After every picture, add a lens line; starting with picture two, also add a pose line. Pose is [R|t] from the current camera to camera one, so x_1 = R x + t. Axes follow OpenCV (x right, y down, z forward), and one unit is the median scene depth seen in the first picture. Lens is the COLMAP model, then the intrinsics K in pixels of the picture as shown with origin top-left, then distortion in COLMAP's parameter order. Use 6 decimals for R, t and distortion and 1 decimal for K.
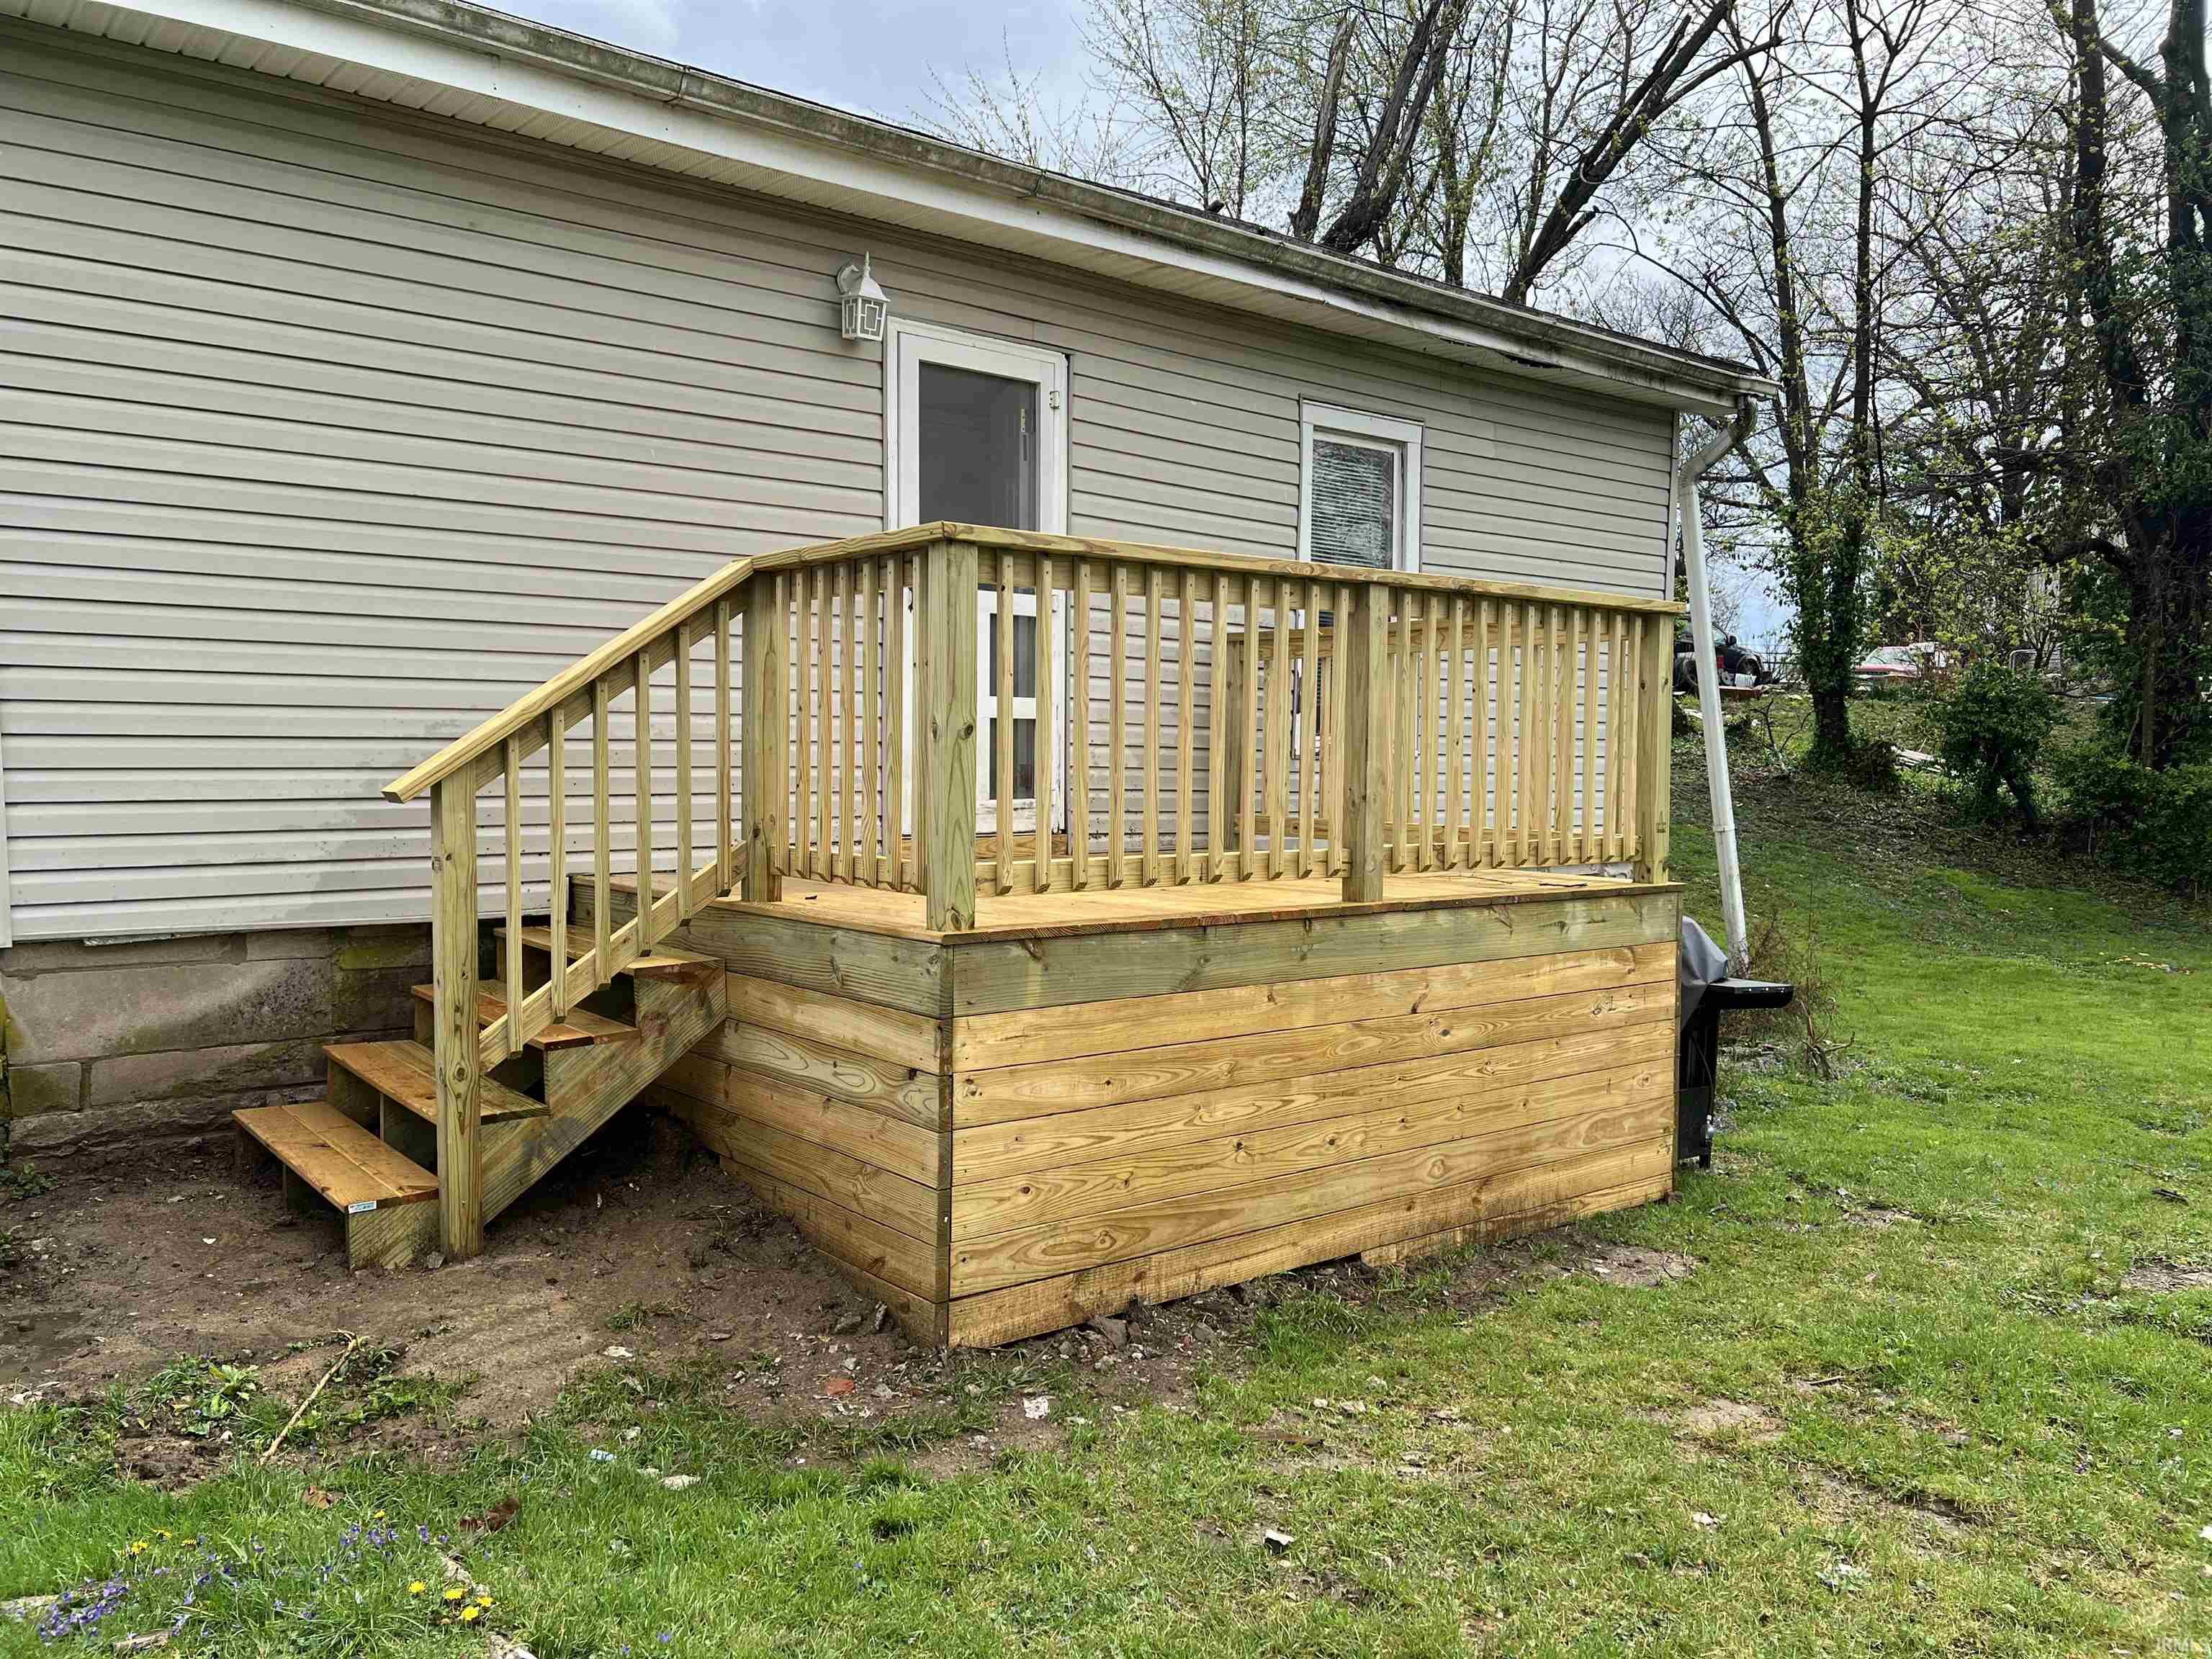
lens RADIAL K [[1657.5, 0, 1102.0], [0, 1657.5, 829.9], [0, 0, 1]] dist [0.063280, -0.070324]
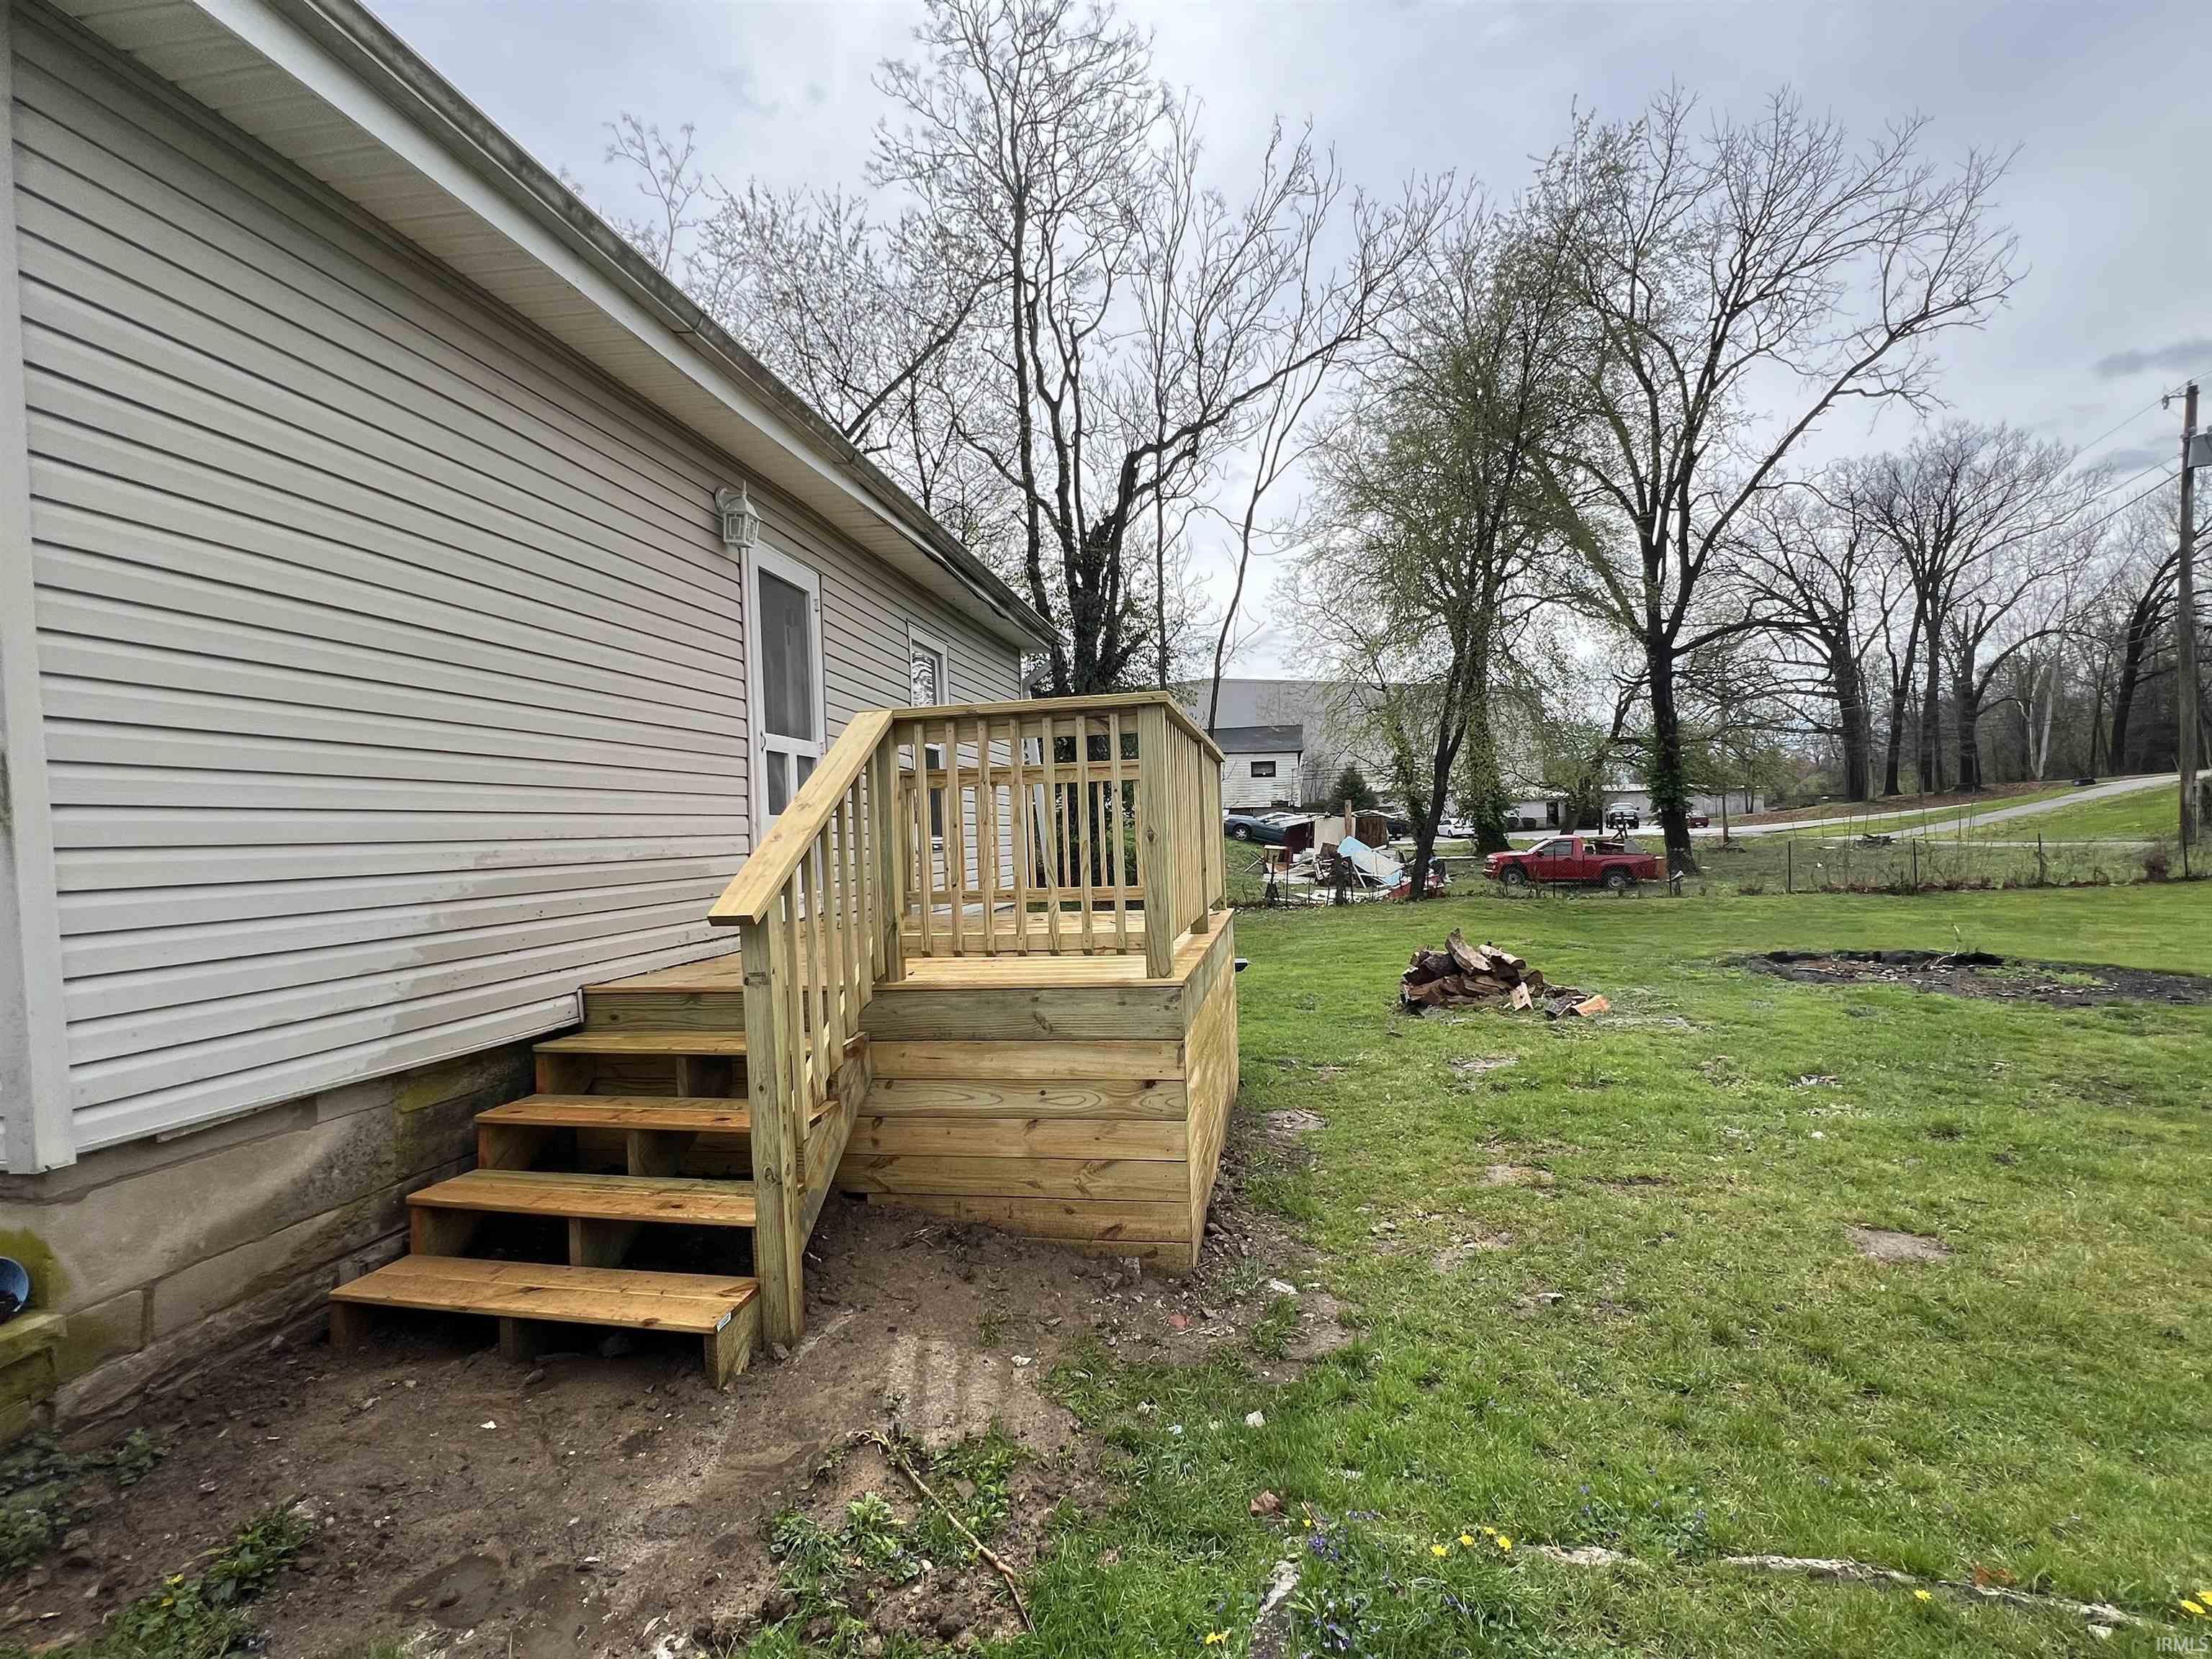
lens RADIAL K [[998.2, 0, 1103.0], [0, 998.2, 829.5], [0, 0, 1]] dist [-0.001219, 0.000423]
pose [[0.752348, -0.032689, 0.657954, -0.579930], [0.073125, 0.996740, -0.034095, -0.034219], [-0.654695, 0.073764, 0.752286, 0.319814]]
